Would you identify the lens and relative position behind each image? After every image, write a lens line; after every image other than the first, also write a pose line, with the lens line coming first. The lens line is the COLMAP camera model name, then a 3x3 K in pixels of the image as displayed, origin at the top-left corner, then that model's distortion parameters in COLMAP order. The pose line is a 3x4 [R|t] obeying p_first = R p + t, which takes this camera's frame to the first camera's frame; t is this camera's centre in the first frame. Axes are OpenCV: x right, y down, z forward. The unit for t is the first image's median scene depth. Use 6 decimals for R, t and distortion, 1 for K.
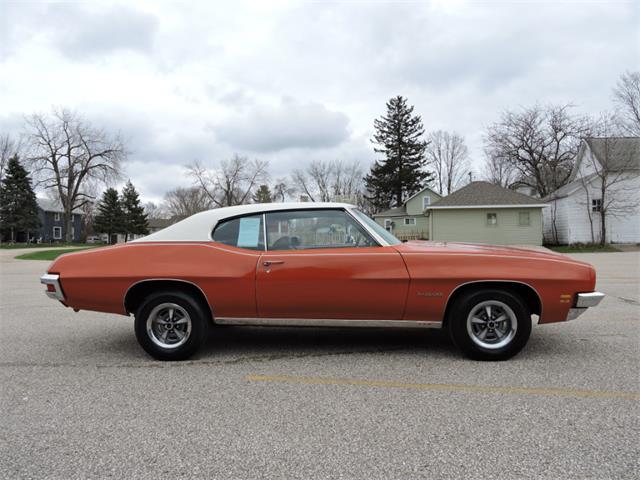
lens RADIAL K [[454.4, 0, 318.3], [0, 454.4, 239.0], [0, 0, 1]] dist [-0.004972, -0.001643]
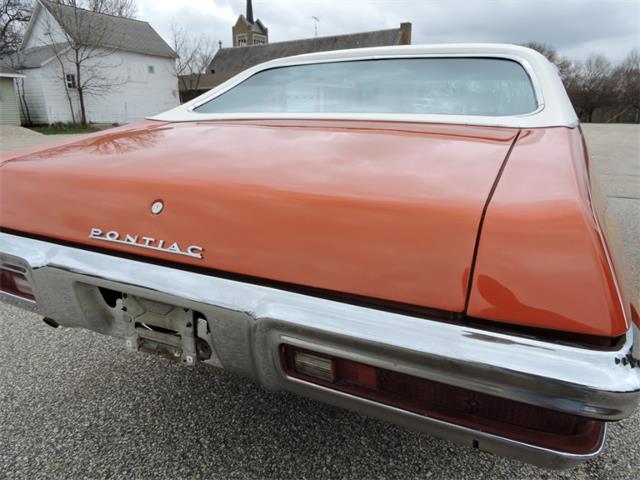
lens RADIAL K [[454.4, 0, 320.1], [0, 454.4, 243.2], [0, 0, 1]] dist [-0.004972, -0.001643]
pose [[0.359055, -0.234729, 0.903317, -0.075931], [-0.013664, 0.966432, 0.256560, 0.000879], [-0.933216, -0.104462, 0.343795, 0.101079]]
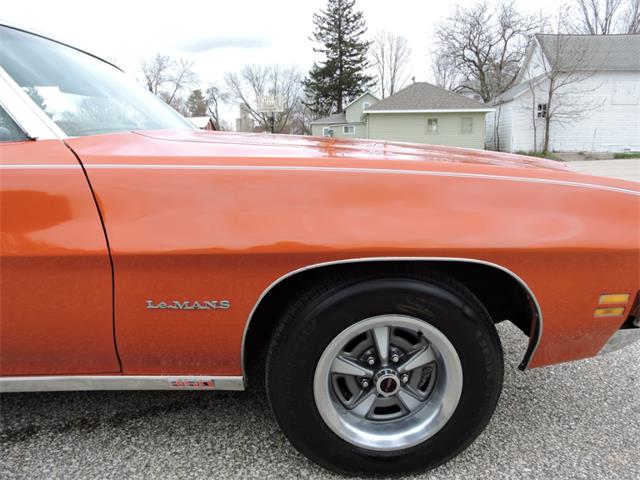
lens RADIAL K [[454.4, 0, 320.5], [0, 454.4, 236.7], [0, 0, 1]] dist [-0.004972, -0.001643]
pose [[0.992078, -0.025399, 0.123032, 0.027042], [0.001766, 0.982072, 0.188500, 0.002036], [-0.125614, -0.186789, 0.974336, 0.064601]]
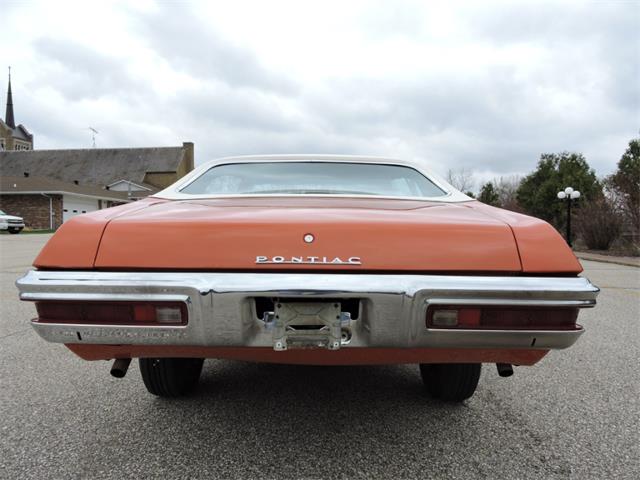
lens RADIAL K [[454.4, 0, 322.4], [0, 454.4, 240.8], [0, 0, 1]] dist [-0.004972, -0.001643]
pose [[-0.101416, -0.010062, 0.994793, -0.089091], [-0.009905, 0.999910, 0.009104, 0.004438], [-0.994795, -0.008930, -0.101507, 0.116762]]
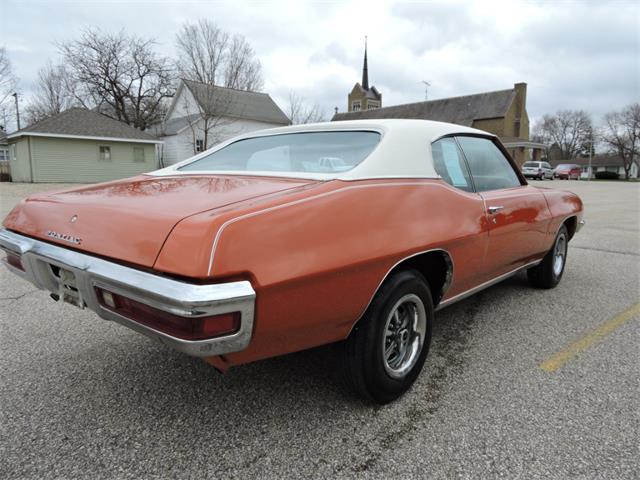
lens RADIAL K [[454.4, 0, 316.7], [0, 454.4, 243.3], [0, 0, 1]] dist [-0.004972, -0.001643]
pose [[0.578730, -0.102637, 0.809035, -0.078710], [-0.017965, 0.990203, 0.138472, 0.001020], [-0.815322, -0.094672, 0.571216, 0.077670]]
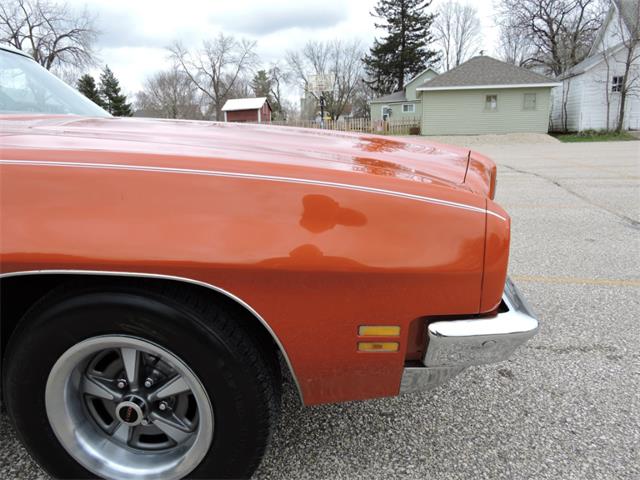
lens RADIAL K [[454.4, 0, 320.5], [0, 454.4, 236.4], [0, 0, 1]] dist [-0.004972, -0.001643]
pose [[0.999856, -0.007036, -0.015437, 0.046203], [0.010385, 0.973378, 0.228970, 0.001726], [0.013415, -0.229097, 0.973311, 0.068842]]
